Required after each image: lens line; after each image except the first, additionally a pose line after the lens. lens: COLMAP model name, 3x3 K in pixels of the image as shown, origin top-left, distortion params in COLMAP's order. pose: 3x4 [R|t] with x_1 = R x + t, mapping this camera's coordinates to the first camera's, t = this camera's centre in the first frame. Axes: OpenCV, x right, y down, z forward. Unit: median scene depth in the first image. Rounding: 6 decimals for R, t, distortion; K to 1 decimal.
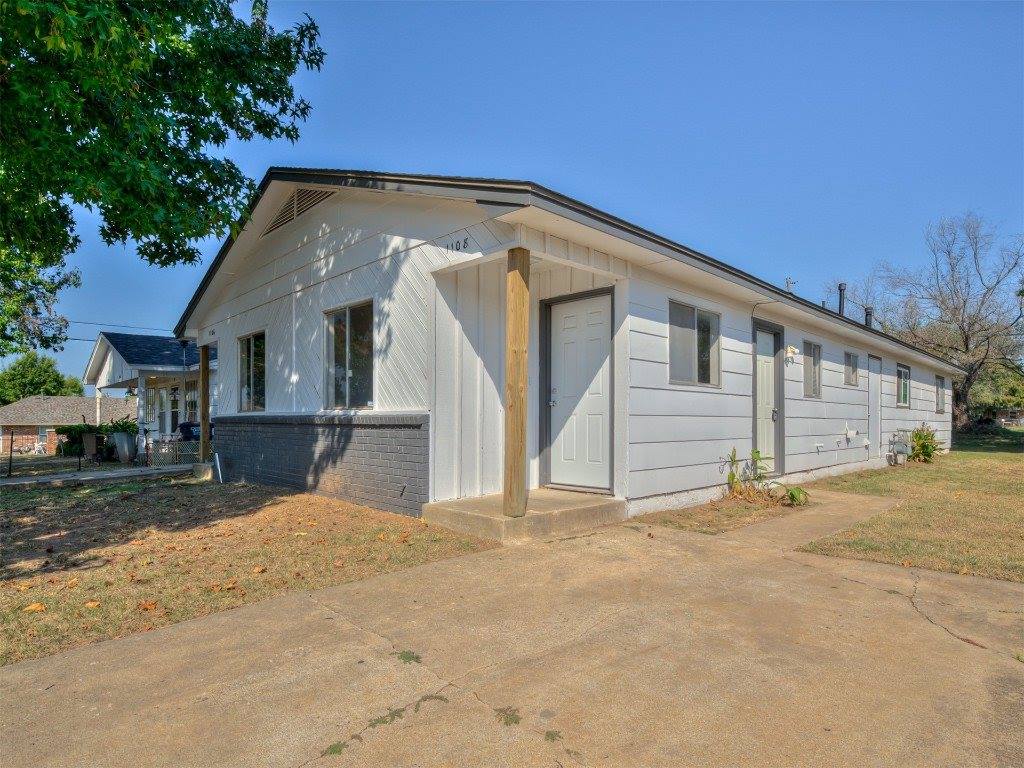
lens RADIAL K [[554.2, 0, 516.7], [0, 554.2, 426.0], [0, 0, 1]] dist [-0.022297, -0.000894]
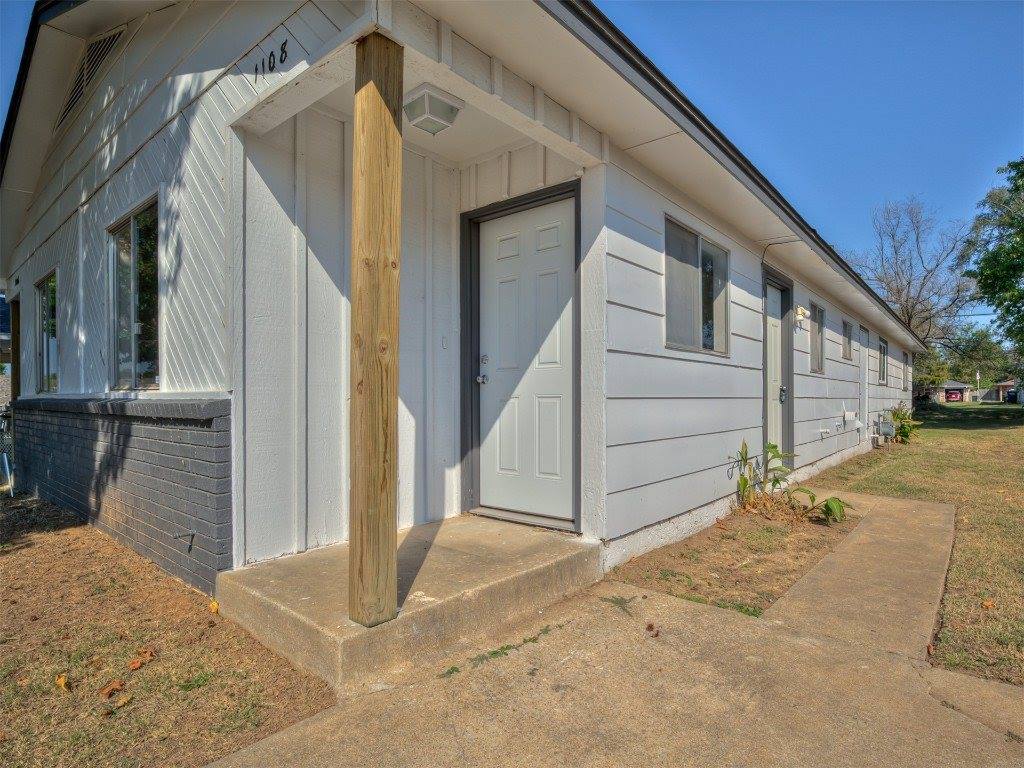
lens RADIAL K [[554.2, 0, 515.3], [0, 554.2, 392.8], [0, 0, 1]] dist [-0.022297, -0.000894]
pose [[0.997608, -0.000858, 0.069118, 0.060279], [0.002204, 0.999809, -0.019410, -0.013177], [-0.069088, 0.019516, 0.997420, 0.382792]]
